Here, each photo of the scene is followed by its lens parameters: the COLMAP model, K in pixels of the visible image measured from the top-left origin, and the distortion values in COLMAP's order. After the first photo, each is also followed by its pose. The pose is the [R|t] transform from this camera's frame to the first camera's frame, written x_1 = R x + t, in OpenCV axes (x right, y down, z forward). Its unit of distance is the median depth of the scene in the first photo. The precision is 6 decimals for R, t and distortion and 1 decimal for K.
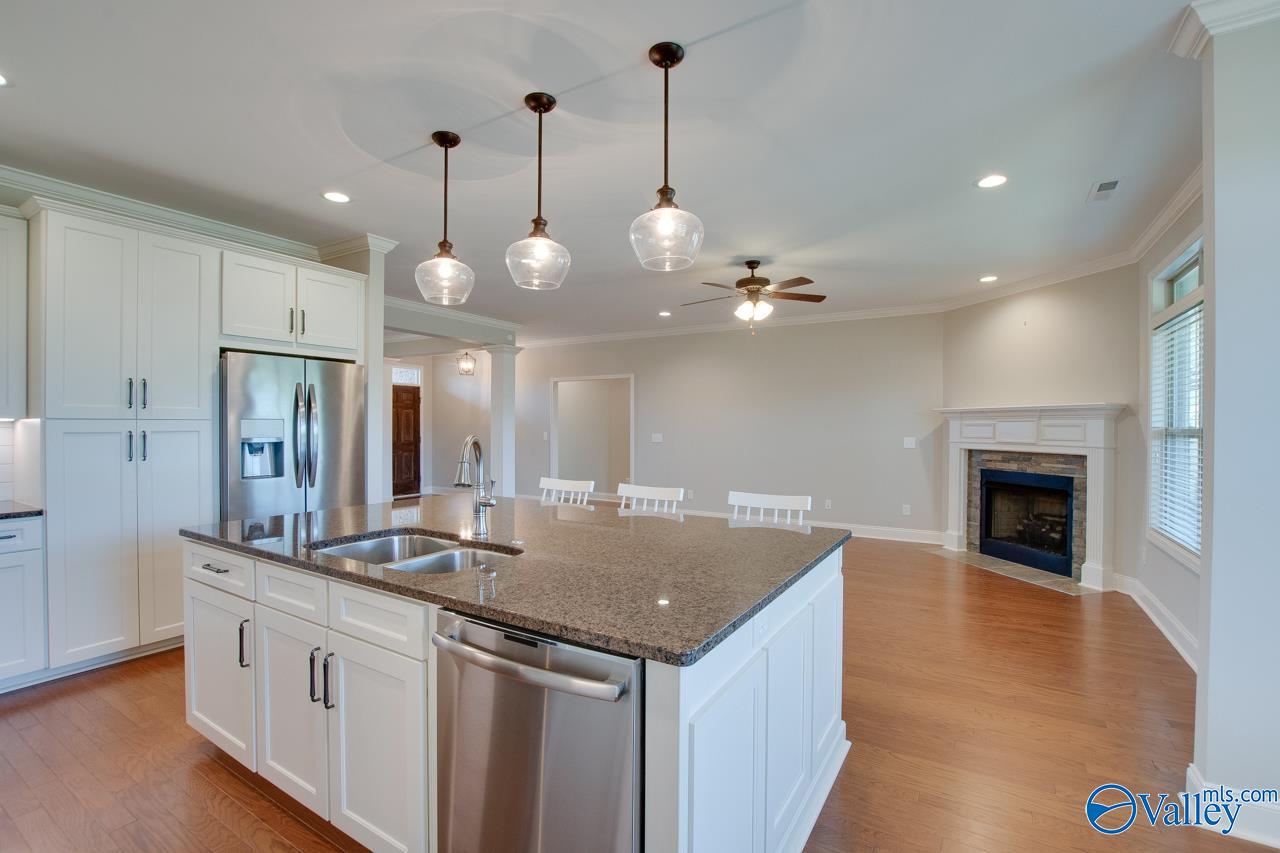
lens RADIAL K [[575.5, 0, 638.1], [0, 575.5, 426.4], [0, 0, 1]] dist [-0.032237, 0.004848]
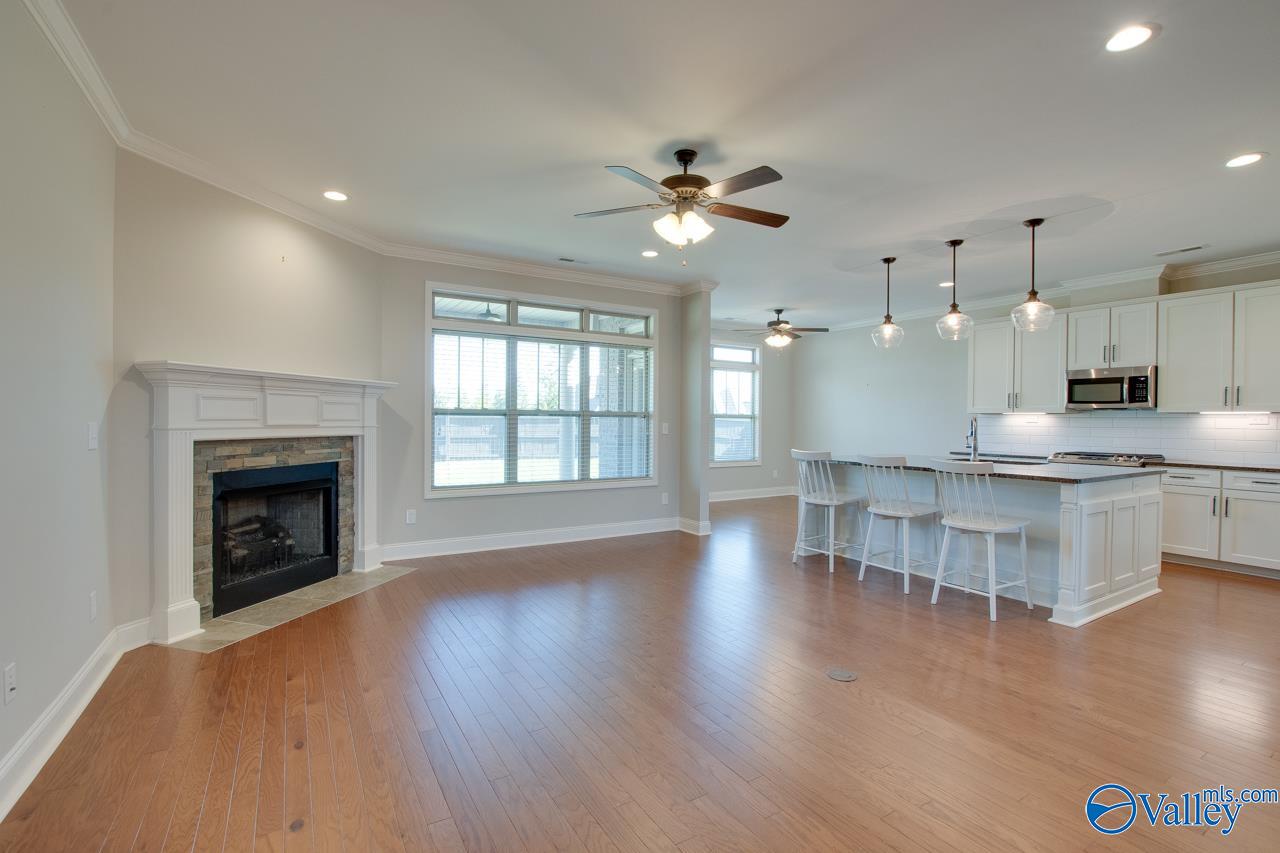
lens RADIAL K [[575.5, 0, 635.8], [0, 575.5, 428.6], [0, 0, 1]] dist [-0.032237, 0.004848]
pose [[-0.886926, -0.019561, 0.461498, -0.087351], [-0.012153, 0.999745, 0.019019, 0.023733], [-0.461753, 0.011260, -0.886937, 2.440091]]
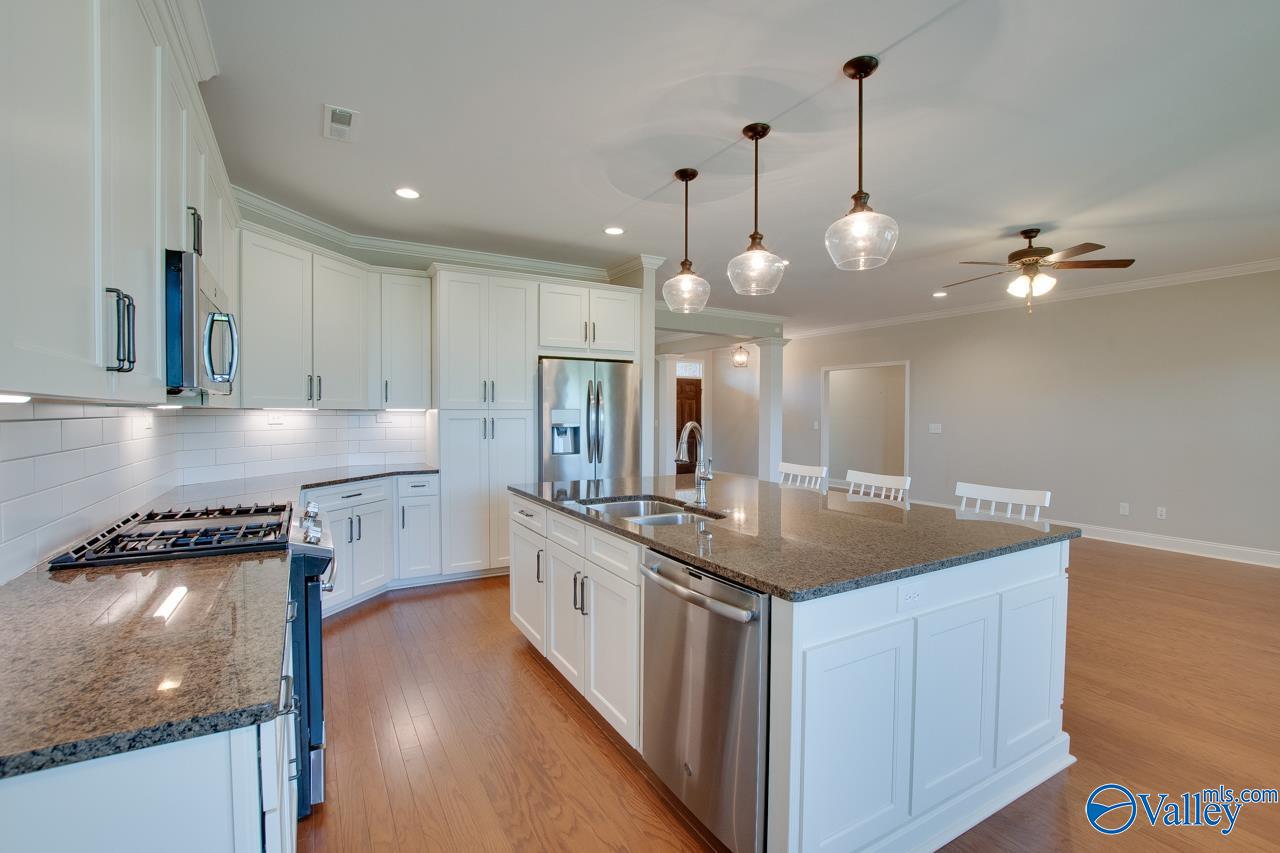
lens RADIAL K [[575.5, 0, 637.9], [0, 575.5, 426.7], [0, 0, 1]] dist [-0.032237, 0.004848]
pose [[0.879474, 0.011465, -0.475809, 0.129365], [-0.002441, 0.999805, 0.019580, 0.001230], [0.475941, -0.016058, 0.879331, -0.096375]]
